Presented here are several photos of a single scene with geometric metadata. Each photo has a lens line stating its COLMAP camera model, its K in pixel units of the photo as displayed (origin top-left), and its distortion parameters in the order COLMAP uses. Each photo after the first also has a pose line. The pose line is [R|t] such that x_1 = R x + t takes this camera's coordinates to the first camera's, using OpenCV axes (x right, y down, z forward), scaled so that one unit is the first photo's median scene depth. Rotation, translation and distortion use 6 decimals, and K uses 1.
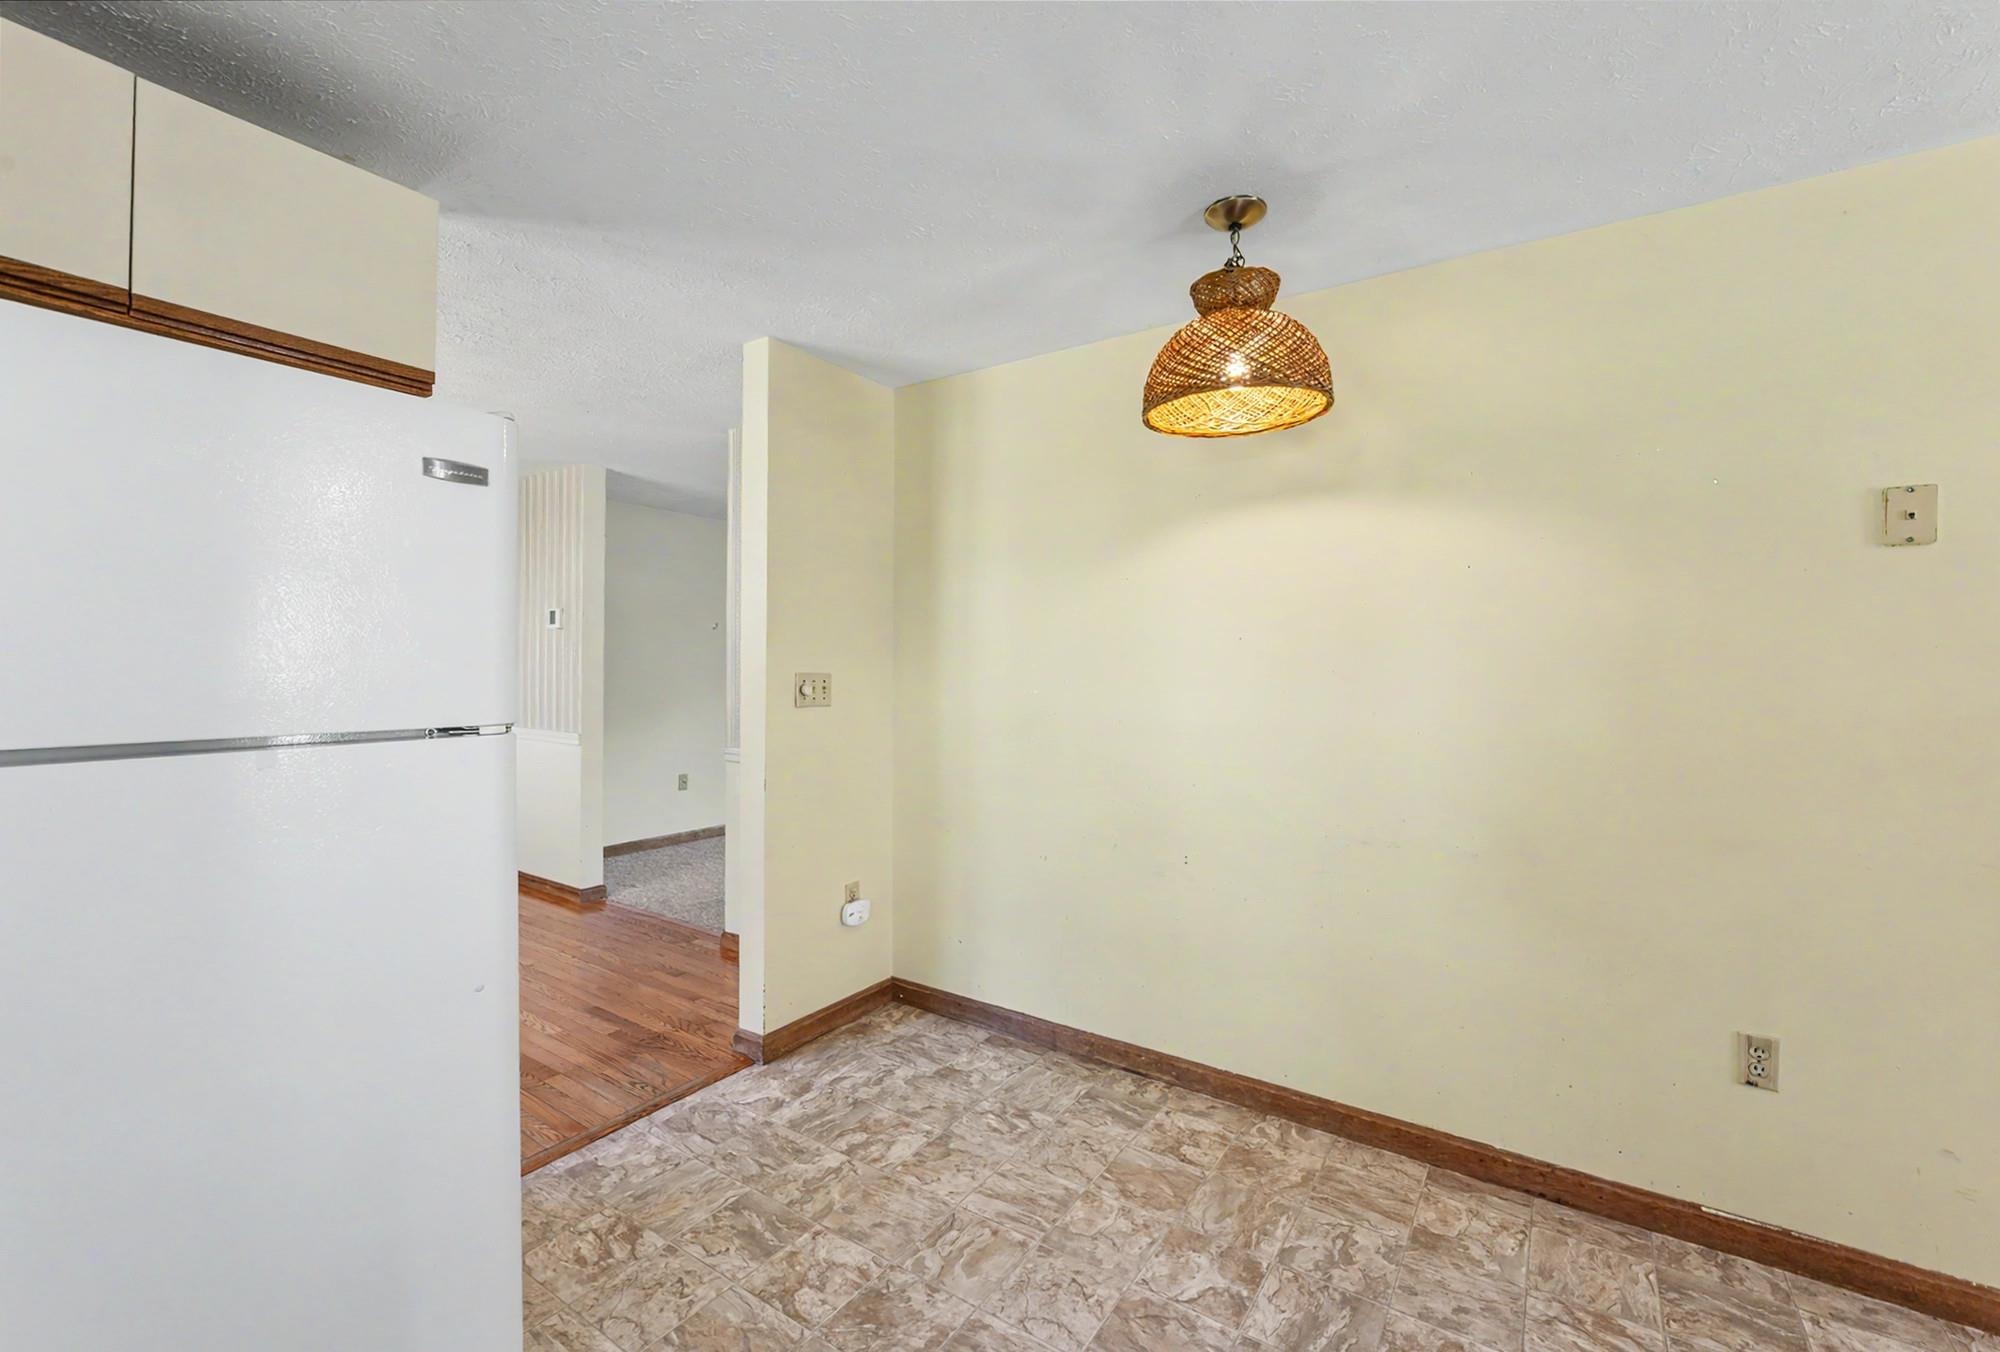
lens RADIAL K [[813.0, 0, 996.2], [0, 813.0, 687.6], [0, 0, 1]] dist [-0.001017, -0.000304]
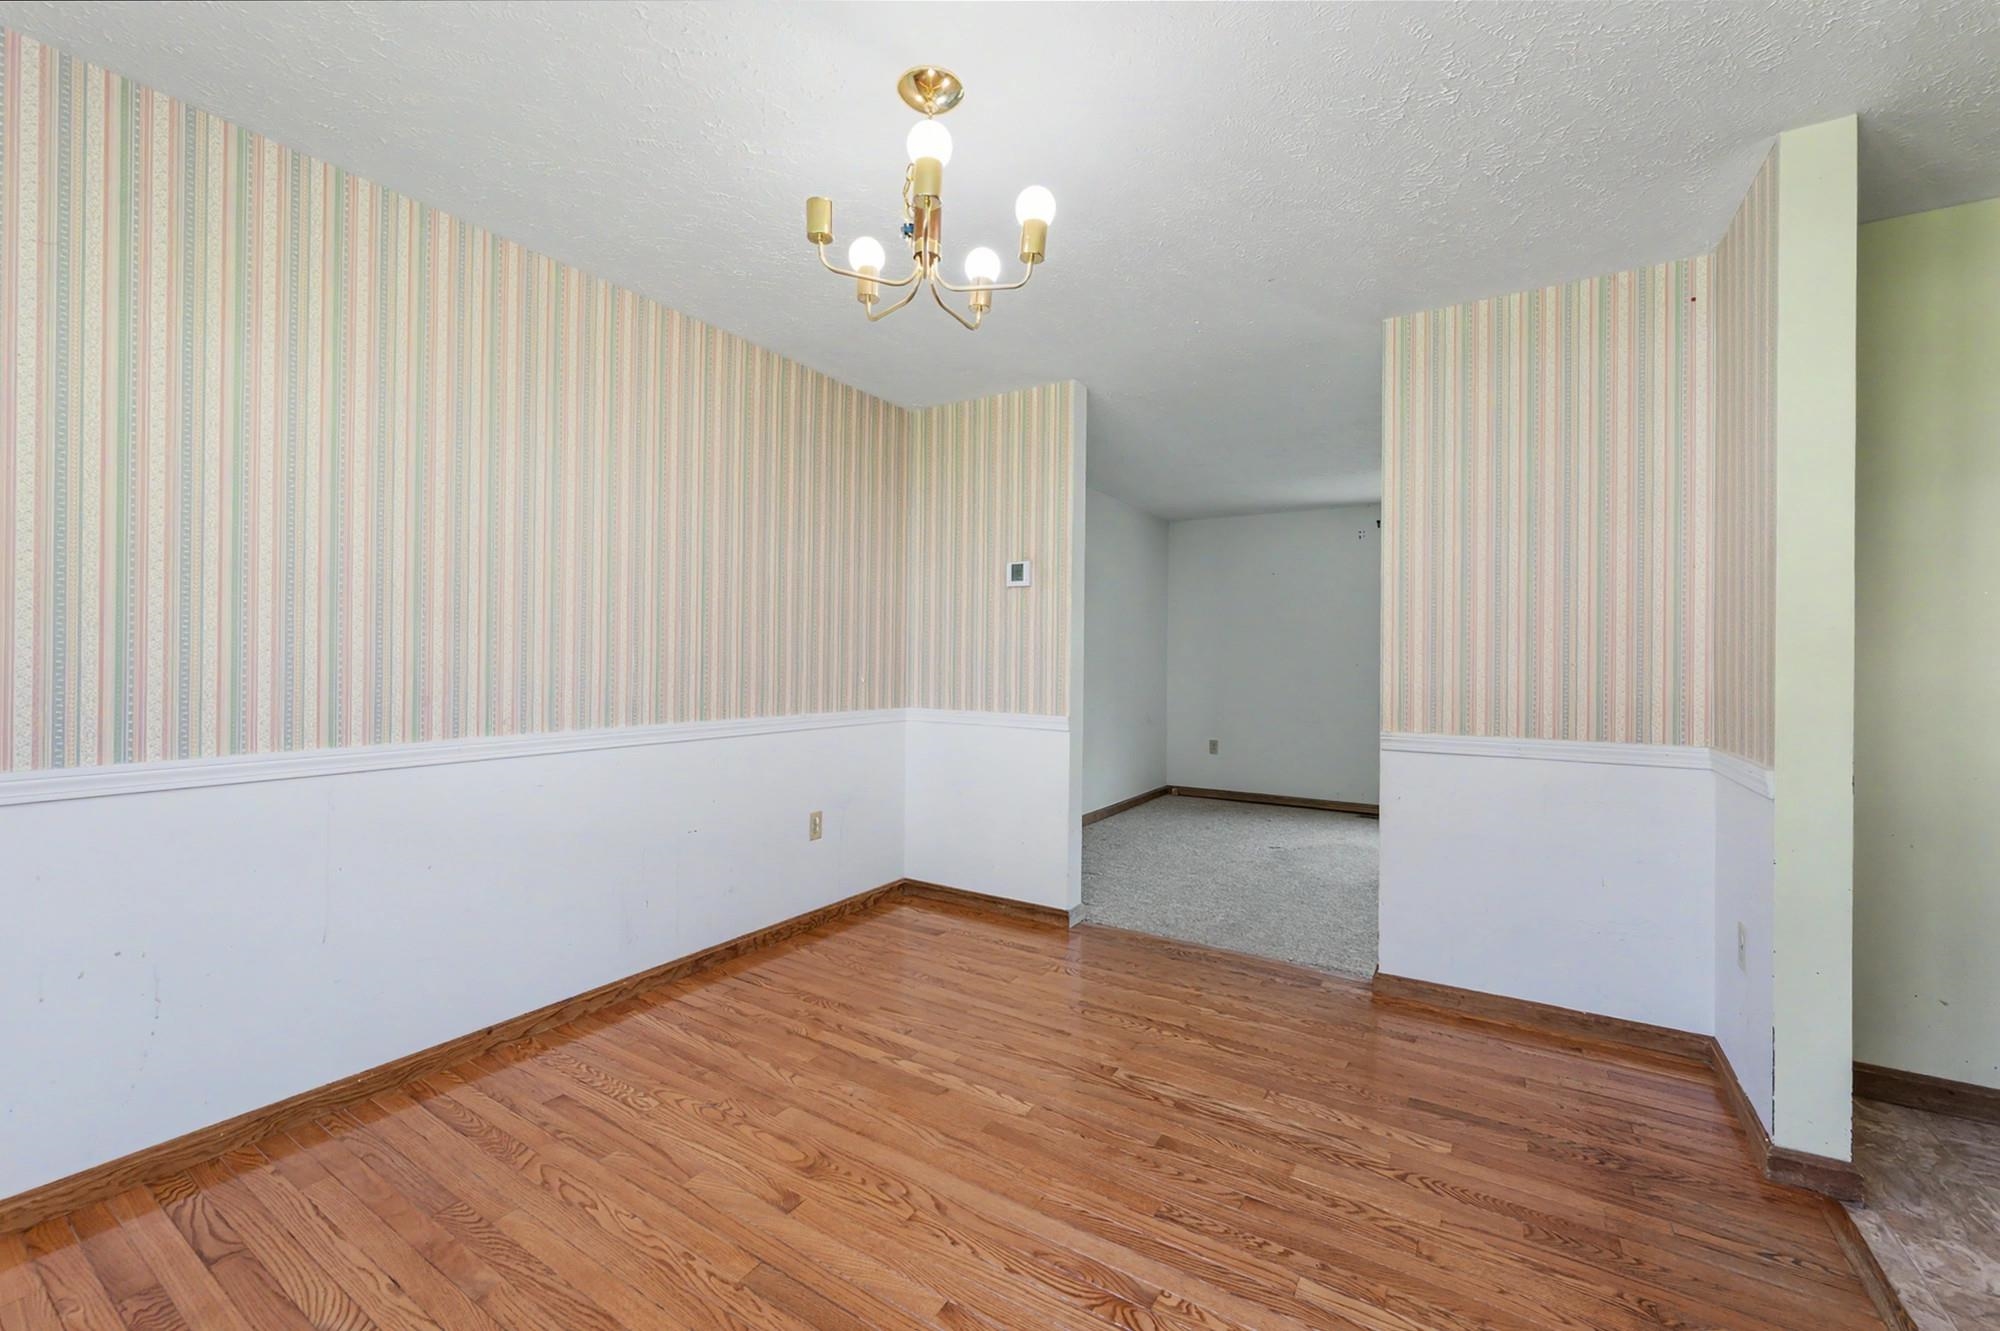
lens RADIAL K [[794.0, 0, 1002.8], [0, 794.0, 669.5], [0, 0, 1]] dist [0.002767, -0.000094]
pose [[0.999697, -0.000388, 0.024606, -0.896790], [0.000734, 0.999901, -0.014060, 0.031664], [-0.024599, 0.014074, 0.999598, 0.326557]]
